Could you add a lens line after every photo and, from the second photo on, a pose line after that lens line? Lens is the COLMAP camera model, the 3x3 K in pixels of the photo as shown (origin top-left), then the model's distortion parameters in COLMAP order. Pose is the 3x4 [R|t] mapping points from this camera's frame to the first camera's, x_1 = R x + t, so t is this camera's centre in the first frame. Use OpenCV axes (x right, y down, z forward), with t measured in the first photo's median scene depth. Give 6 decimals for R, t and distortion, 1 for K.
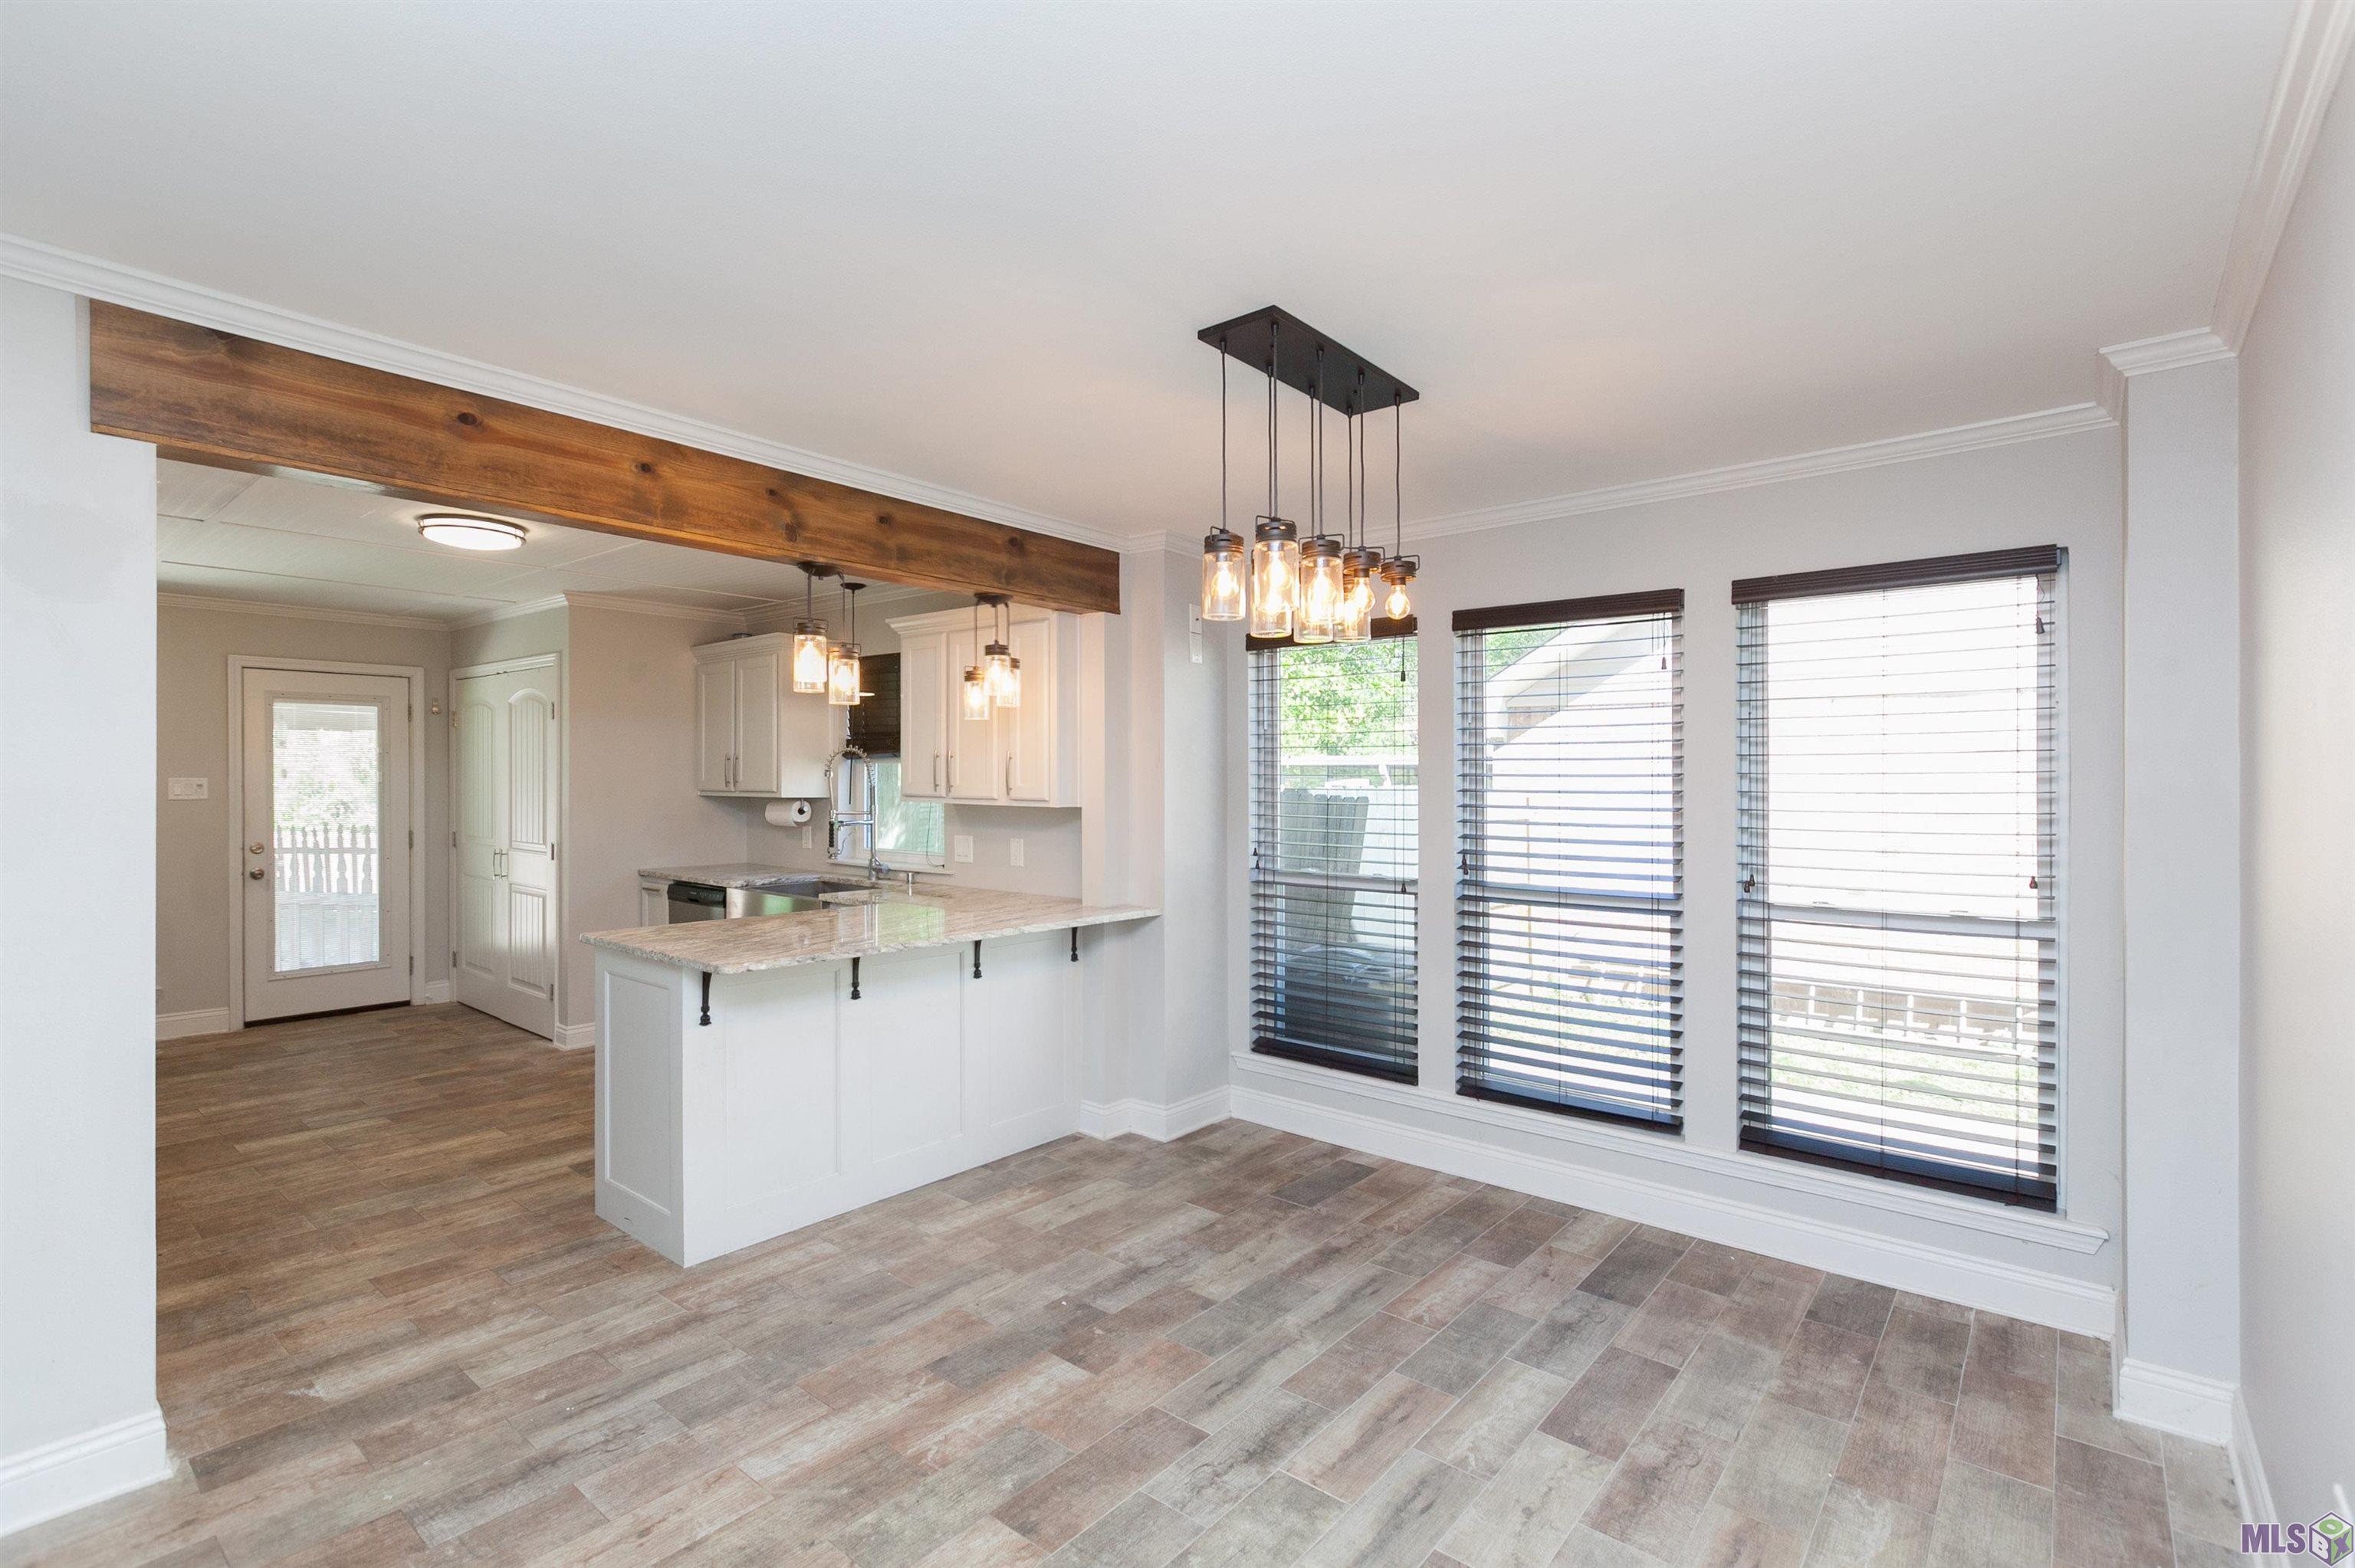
lens RADIAL K [[1078.7, 0, 1166.2], [0, 1078.7, 791.1], [0, 0, 1]] dist [0.007161, -0.001378]
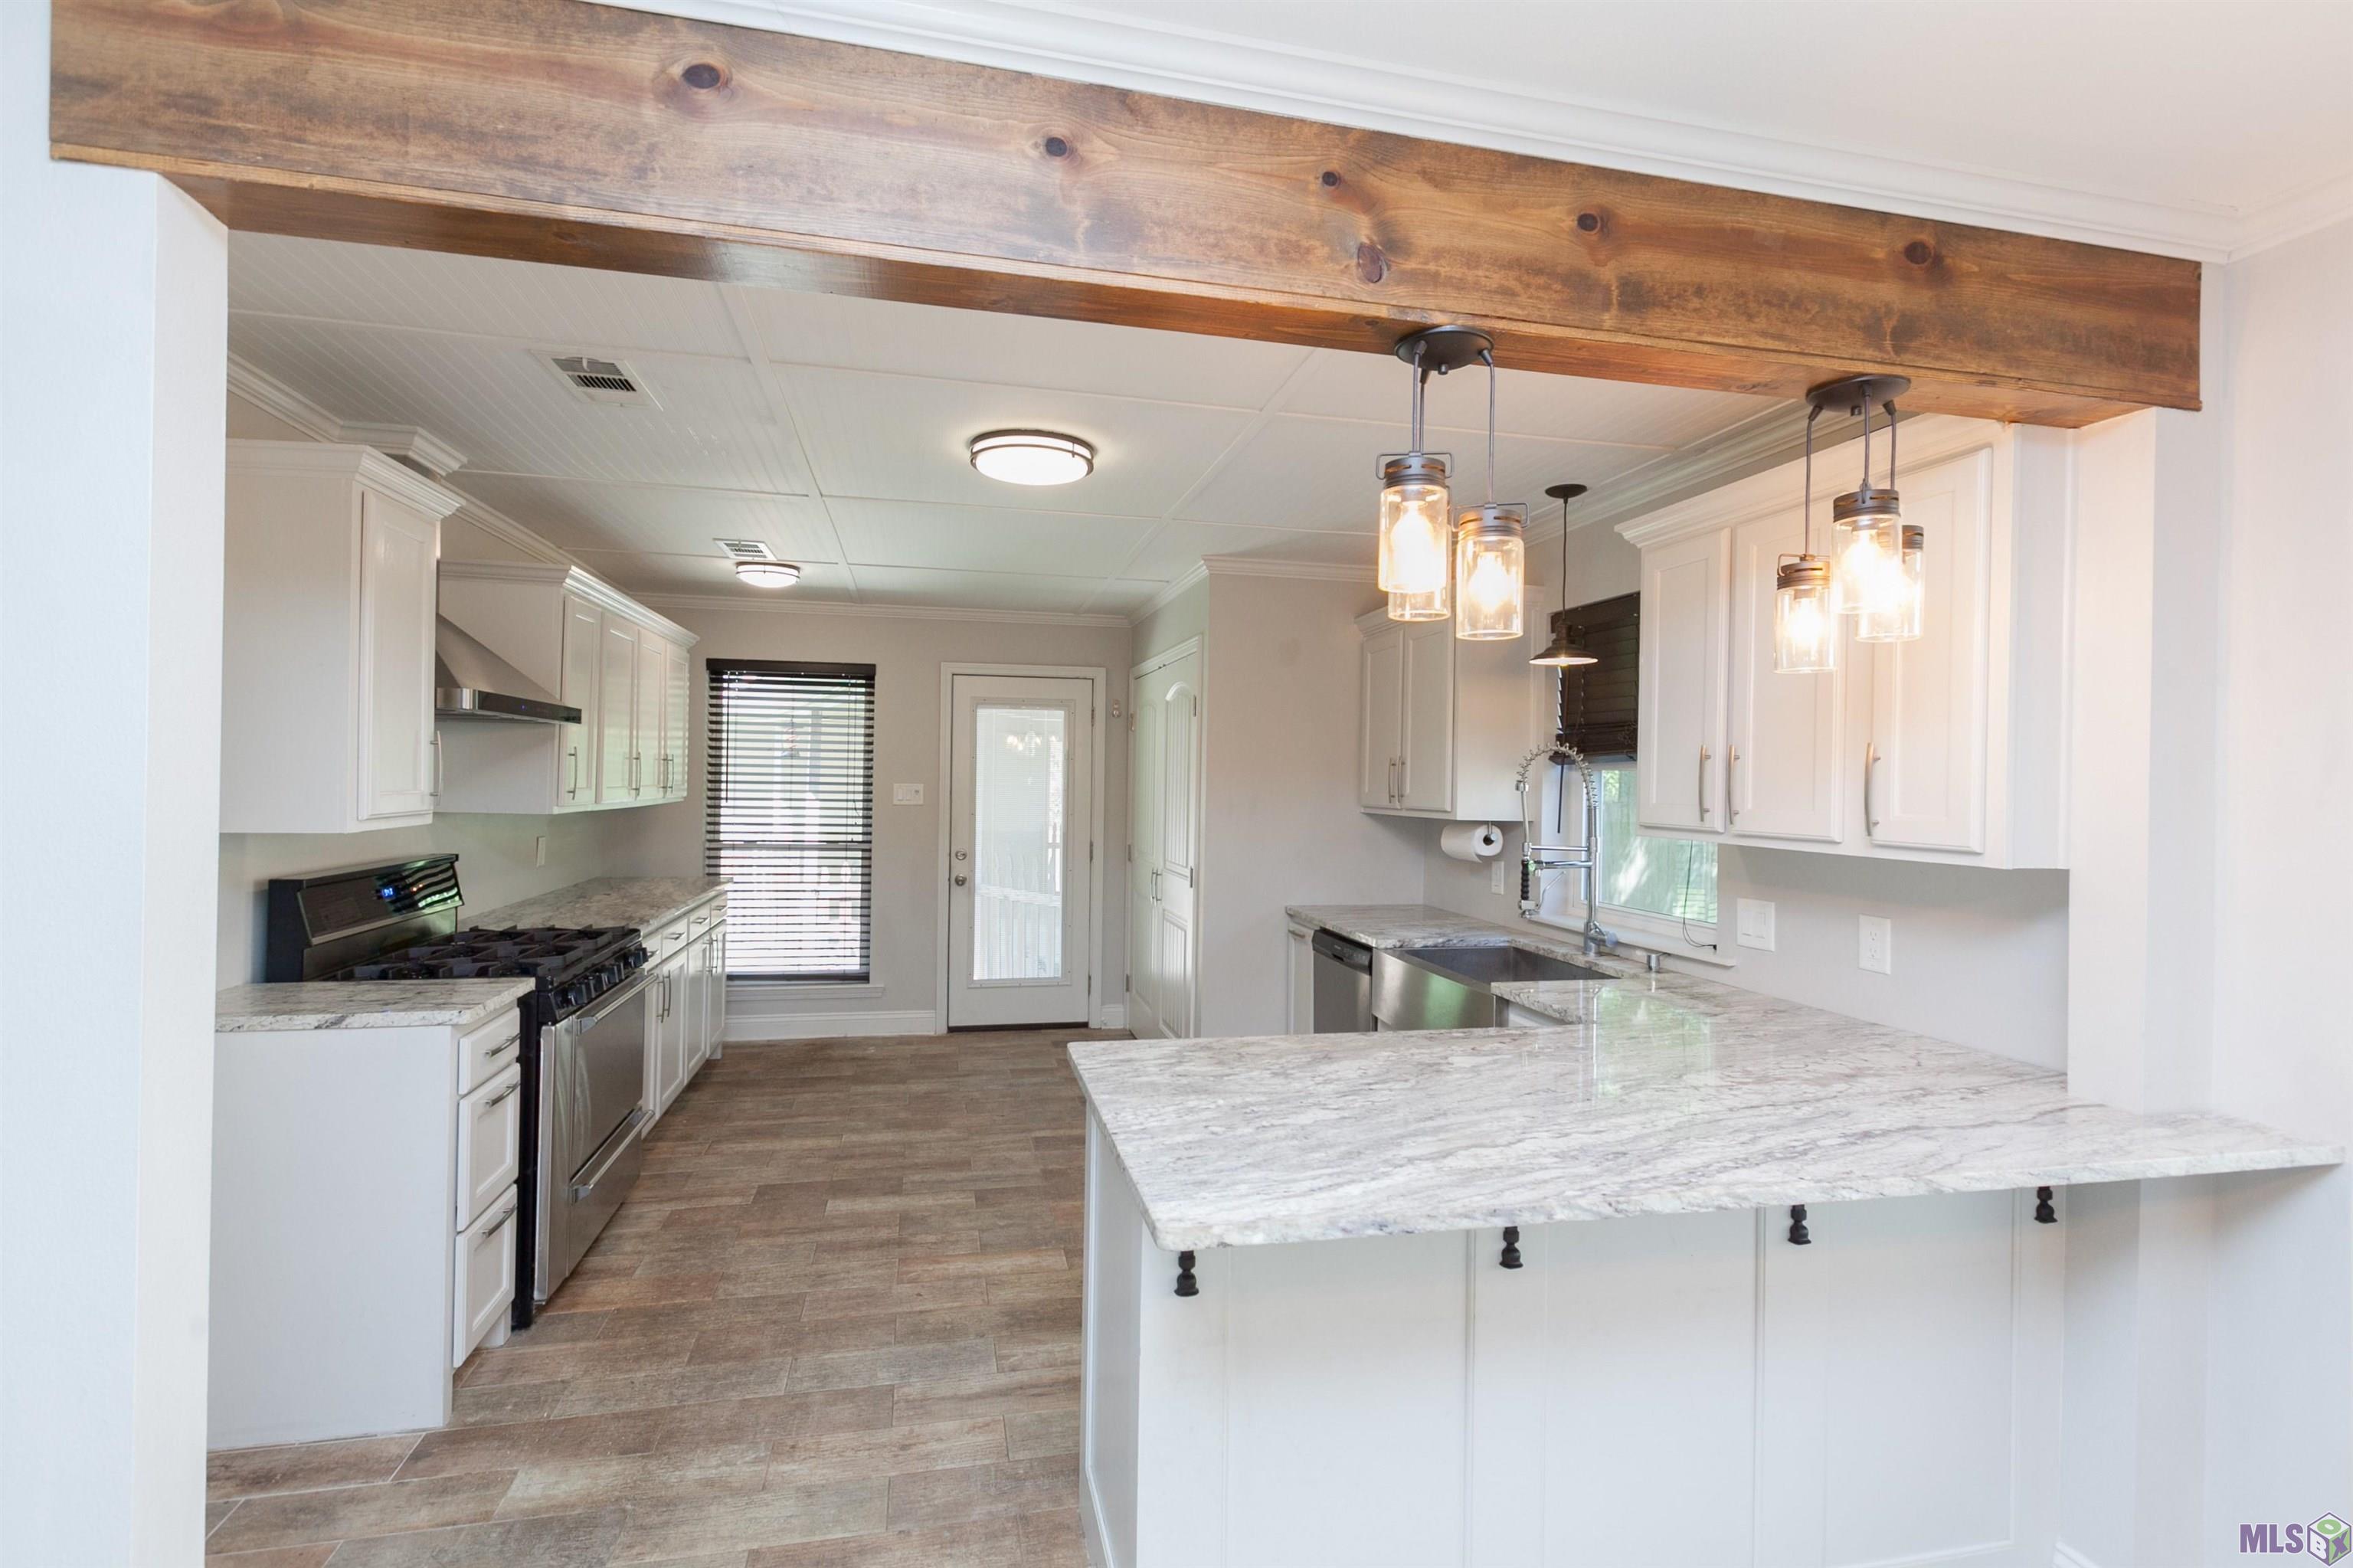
lens RADIAL K [[1078.0, 0, 1160.0], [0, 1078.0, 796.3], [0, 0, 1]] dist [0.007161, -0.001378]
pose [[0.781373, 0.016342, -0.623850, -0.100580], [-0.019106, 0.999815, 0.002260, -0.009810], [0.623772, 0.010153, 0.781541, 0.461489]]
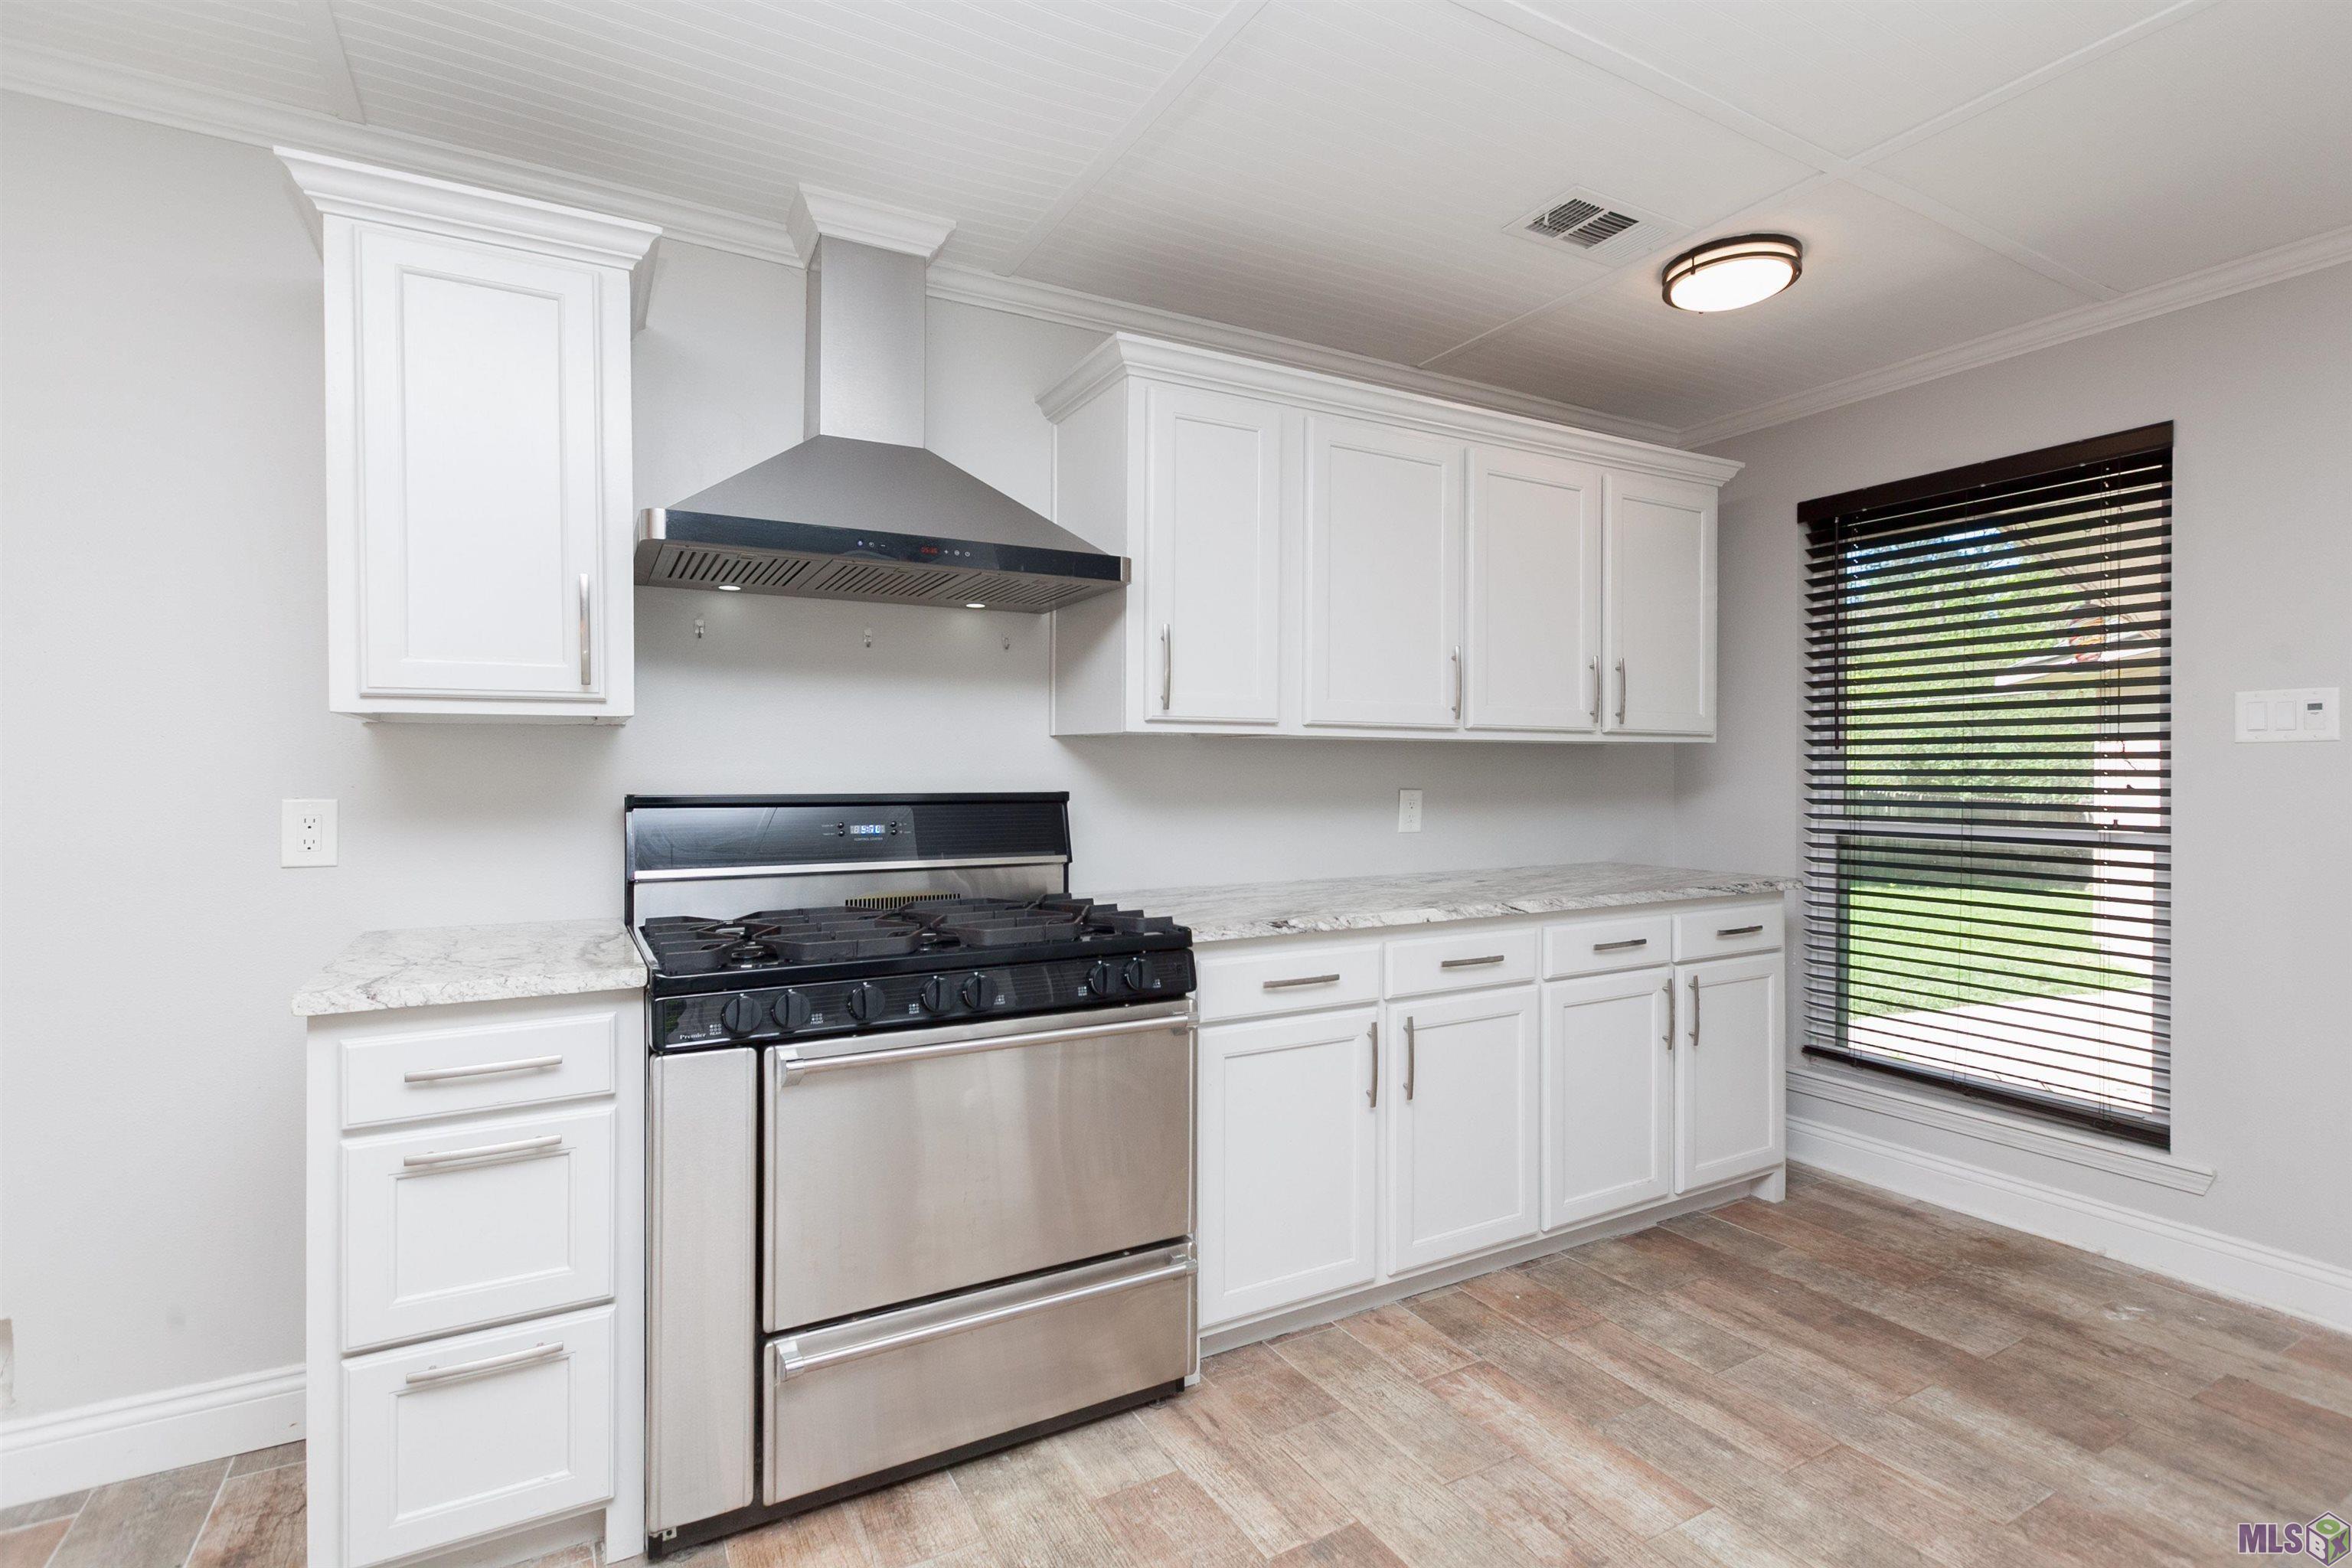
lens RADIAL K [[1077.5, 0, 1165.6], [0, 1077.5, 767.3], [0, 0, 1]] dist [0.007161, -0.001378]
pose [[-0.370013, 0.007393, -0.928997, -0.494699], [-0.012895, 0.999831, 0.013092, 0.024323], [0.928937, 0.016823, -0.369855, 1.028684]]
